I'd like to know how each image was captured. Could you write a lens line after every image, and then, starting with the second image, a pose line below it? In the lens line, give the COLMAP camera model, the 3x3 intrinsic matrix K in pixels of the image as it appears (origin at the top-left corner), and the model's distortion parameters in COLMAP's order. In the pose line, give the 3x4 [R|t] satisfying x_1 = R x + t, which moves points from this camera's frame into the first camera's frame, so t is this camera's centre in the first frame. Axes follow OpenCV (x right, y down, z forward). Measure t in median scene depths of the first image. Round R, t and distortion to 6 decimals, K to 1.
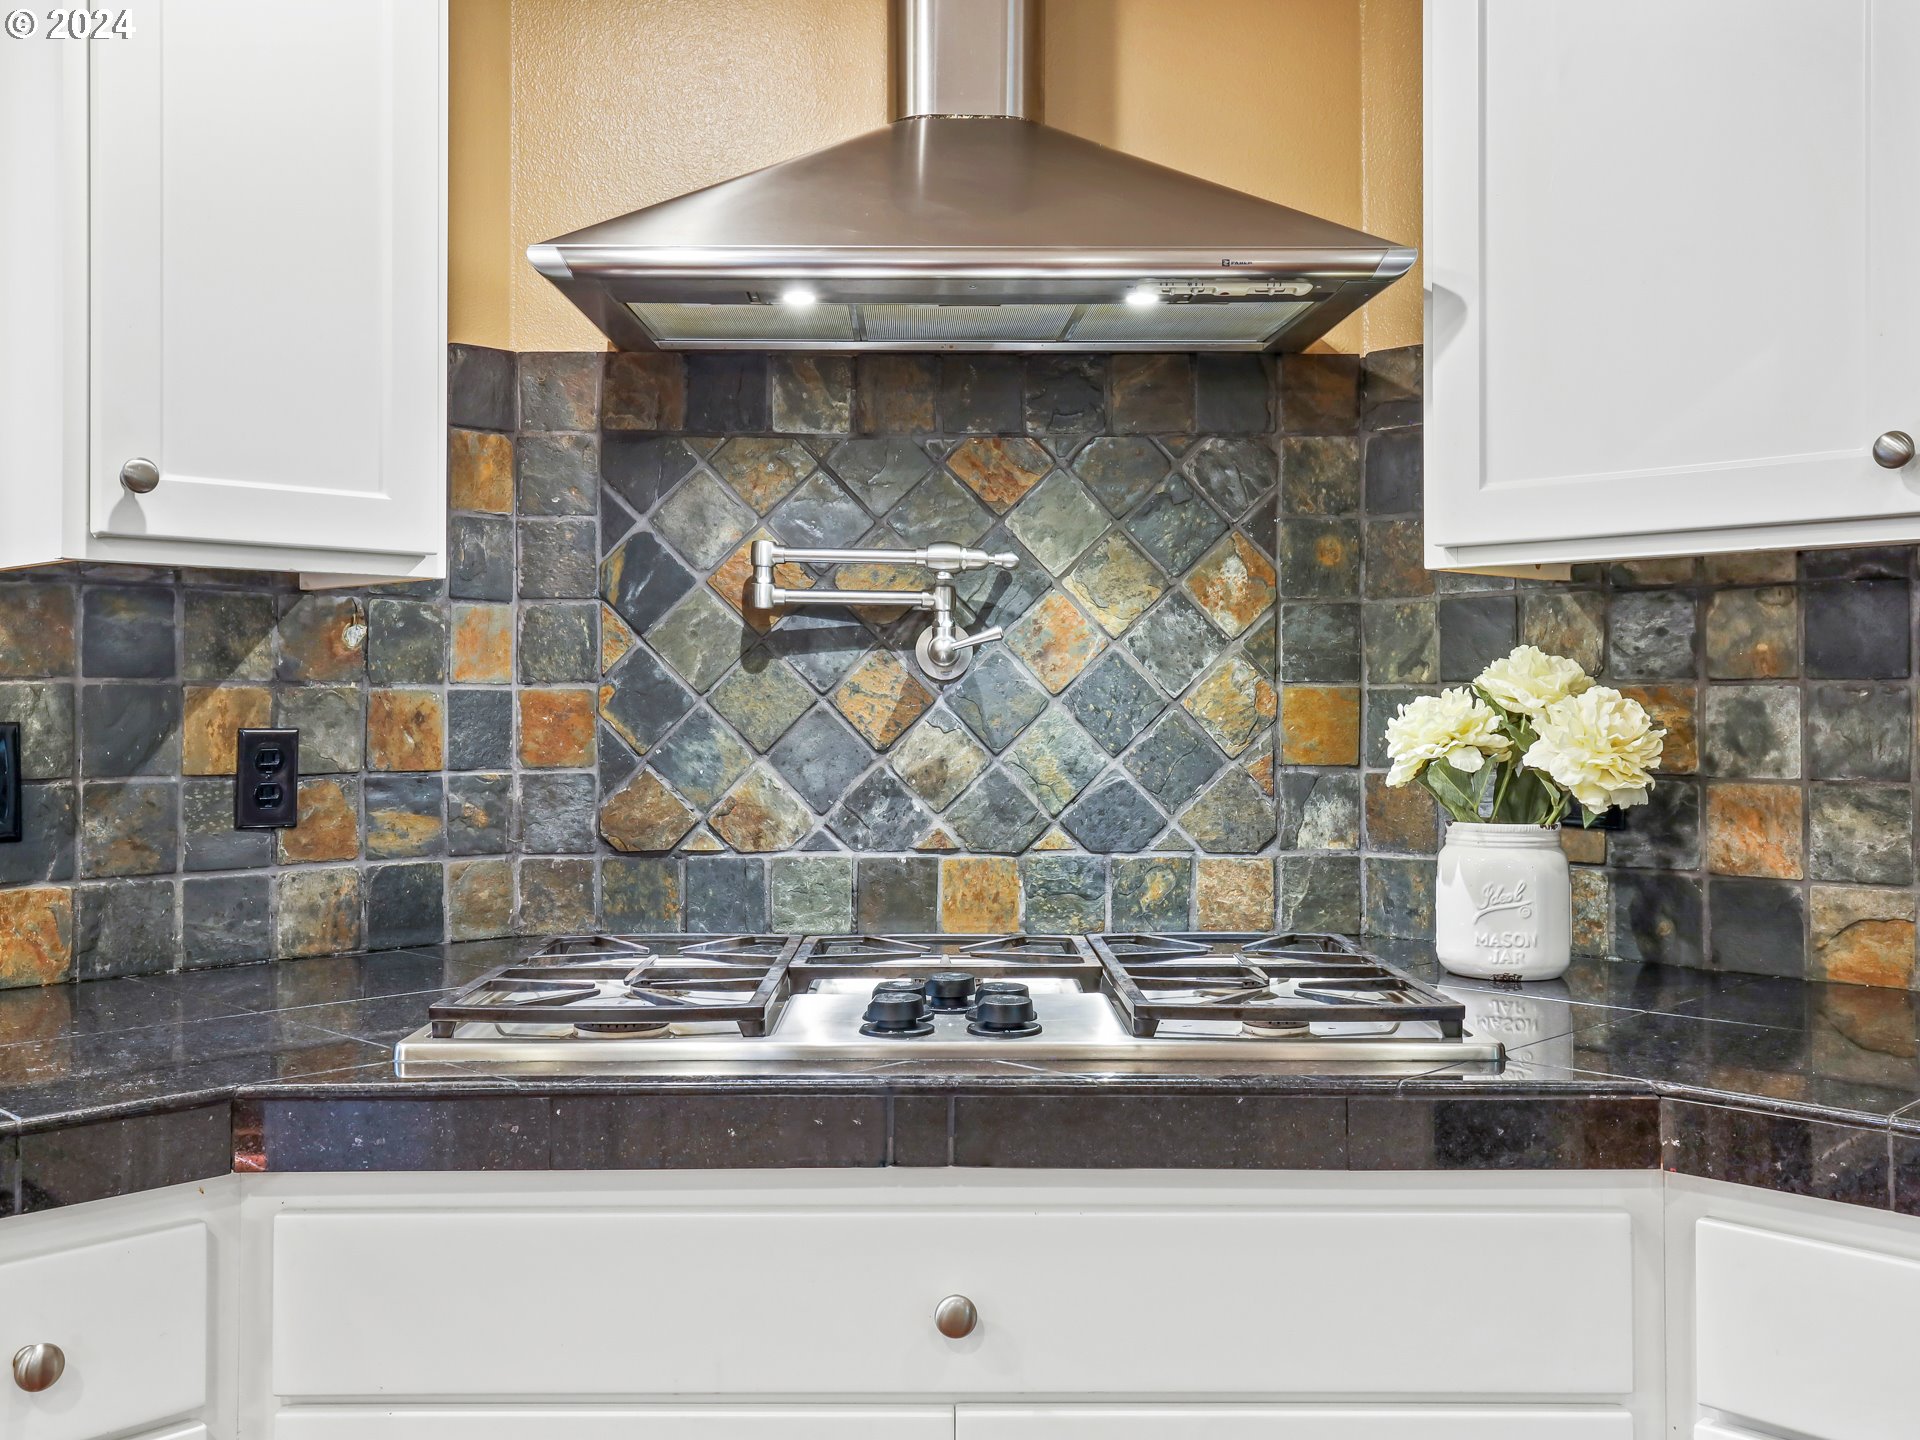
lens RADIAL K [[1803.5, 0, 935.1], [0, 1803.5, 698.0], [0, 0, 1]] dist [0.020804, 0.000000]
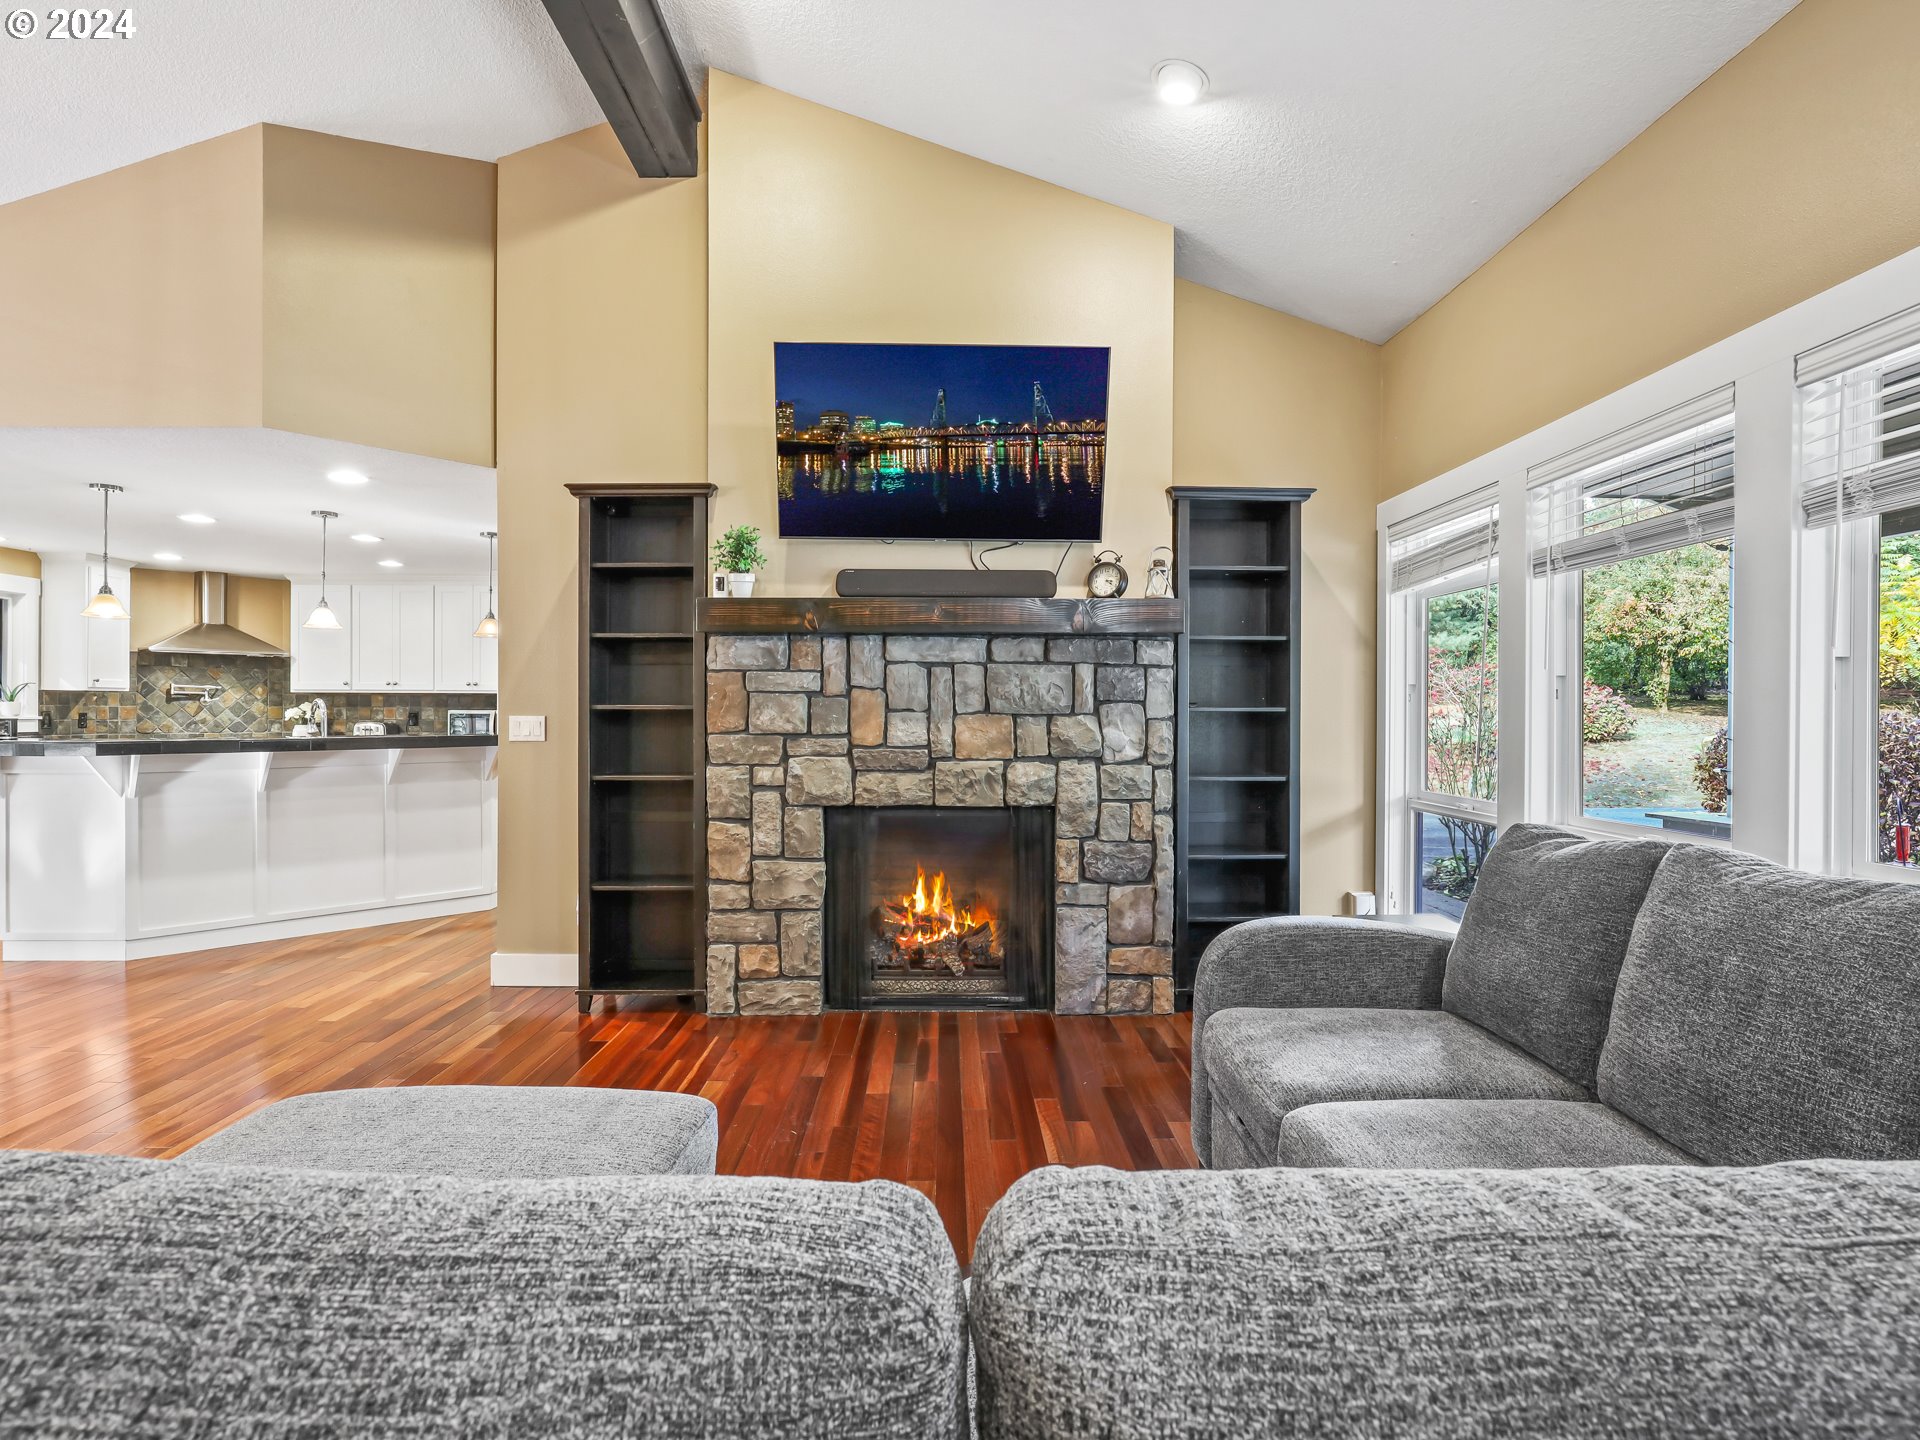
lens RADIAL K [[992.7, 0, 952.7], [0, 992.7, 716.7], [0, 0, 1]] dist [-0.012280, 0.005455]
pose [[0.694674, 0.000849, 0.719324, -0.673210], [-0.008953, 0.999932, 0.007466, -0.020202], [-0.719269, -0.011627, 0.694634, -3.334598]]
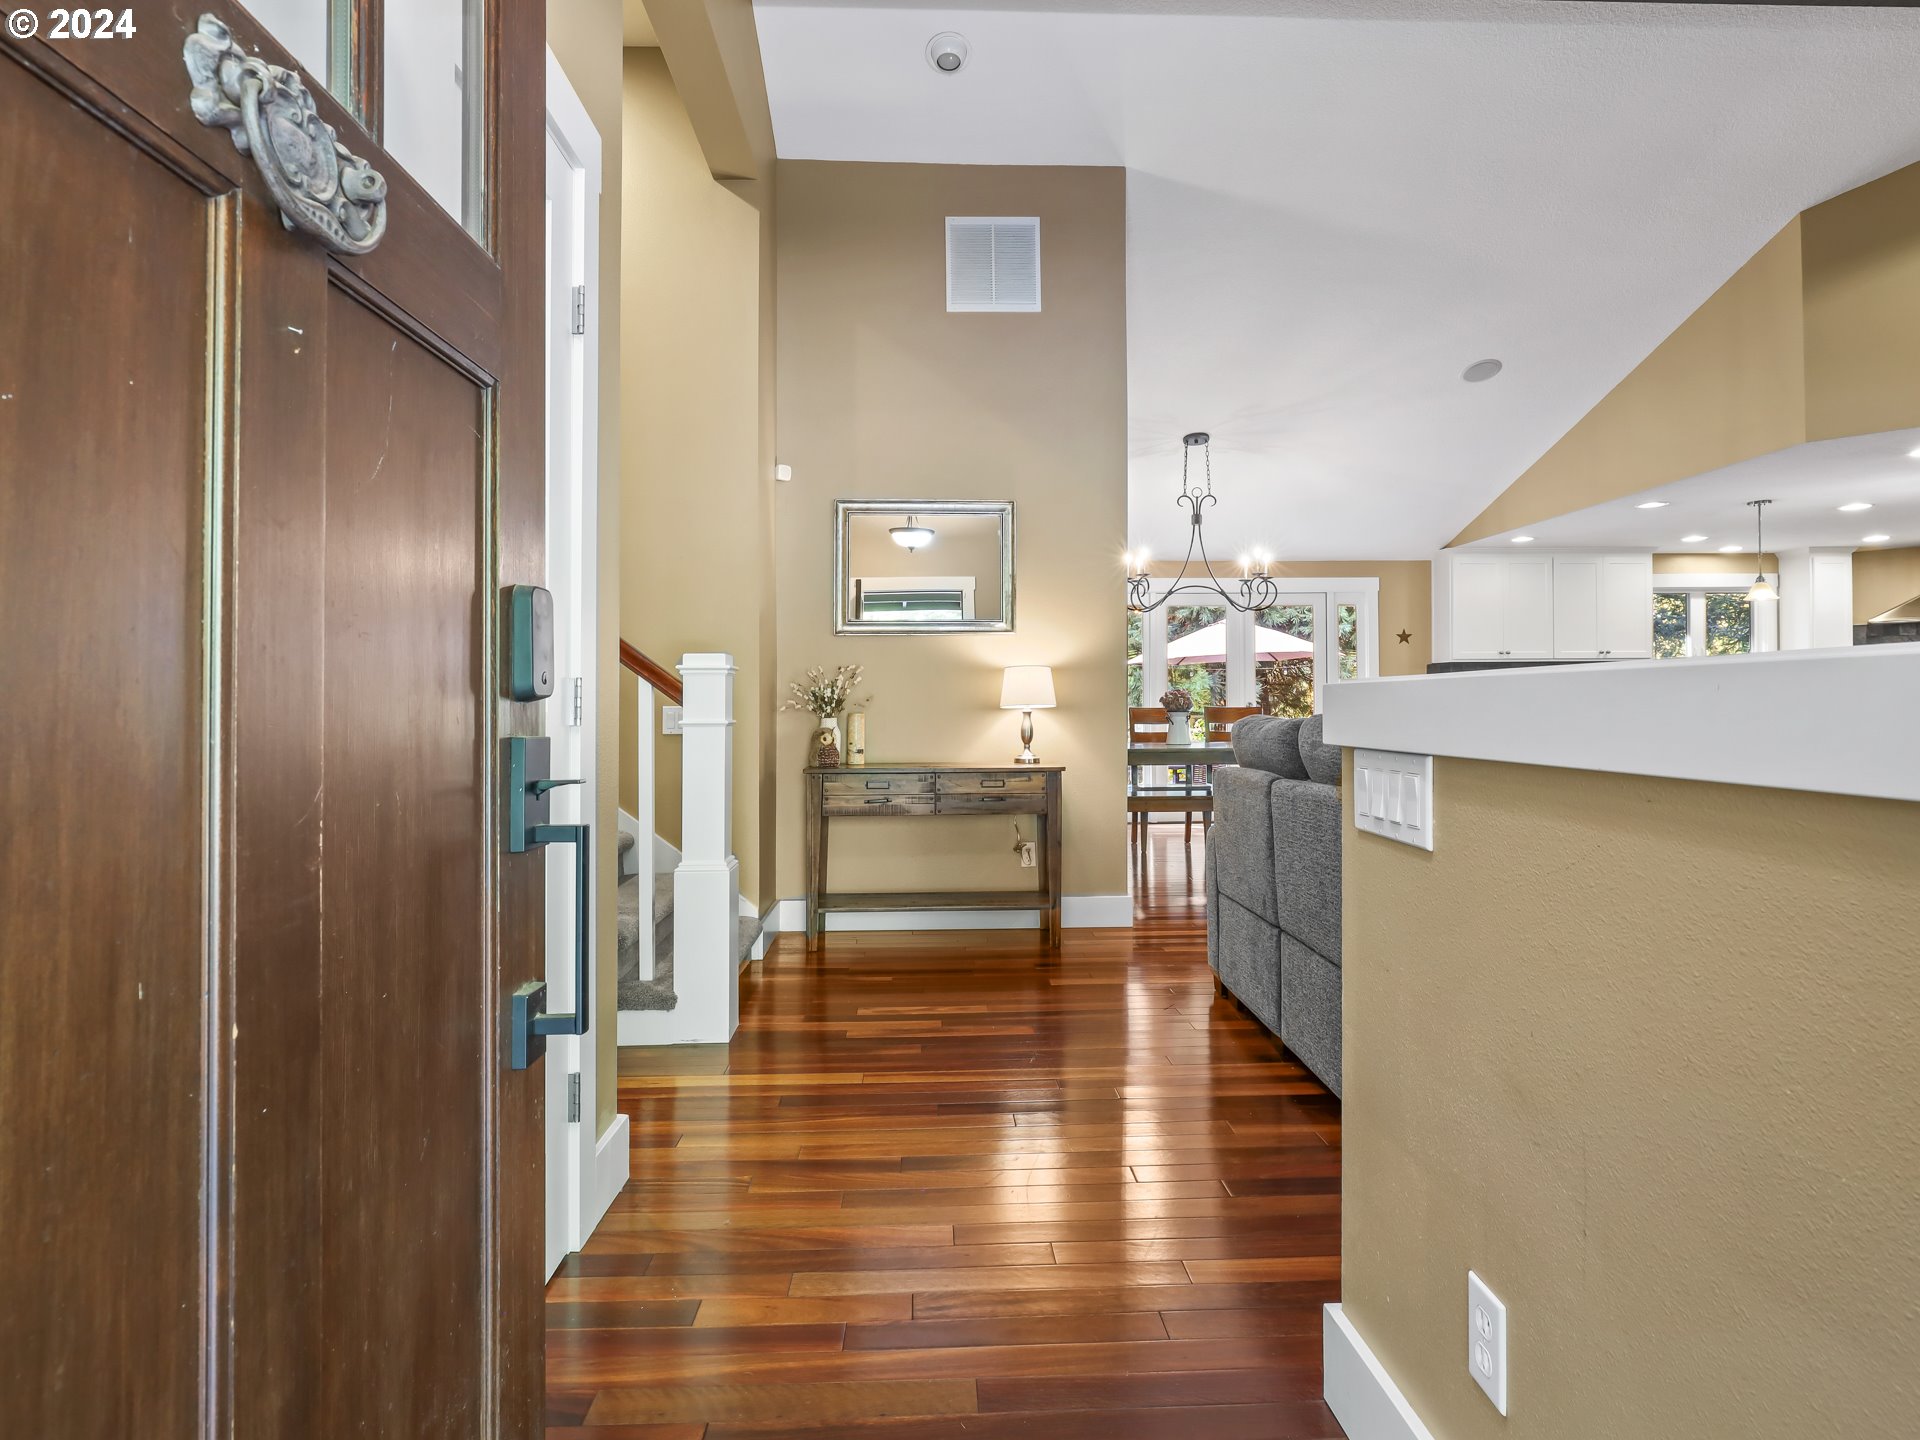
lens RADIAL K [[992.7, 0, 962.4], [0, 992.7, 702.5], [0, 0, 1]] dist [-0.012280, 0.005455]
pose [[0.738987, -0.005273, -0.673699, -0.200881], [0.010327, 0.999941, 0.003501, 0.060903], [0.673640, -0.009545, 0.738998, -4.194498]]
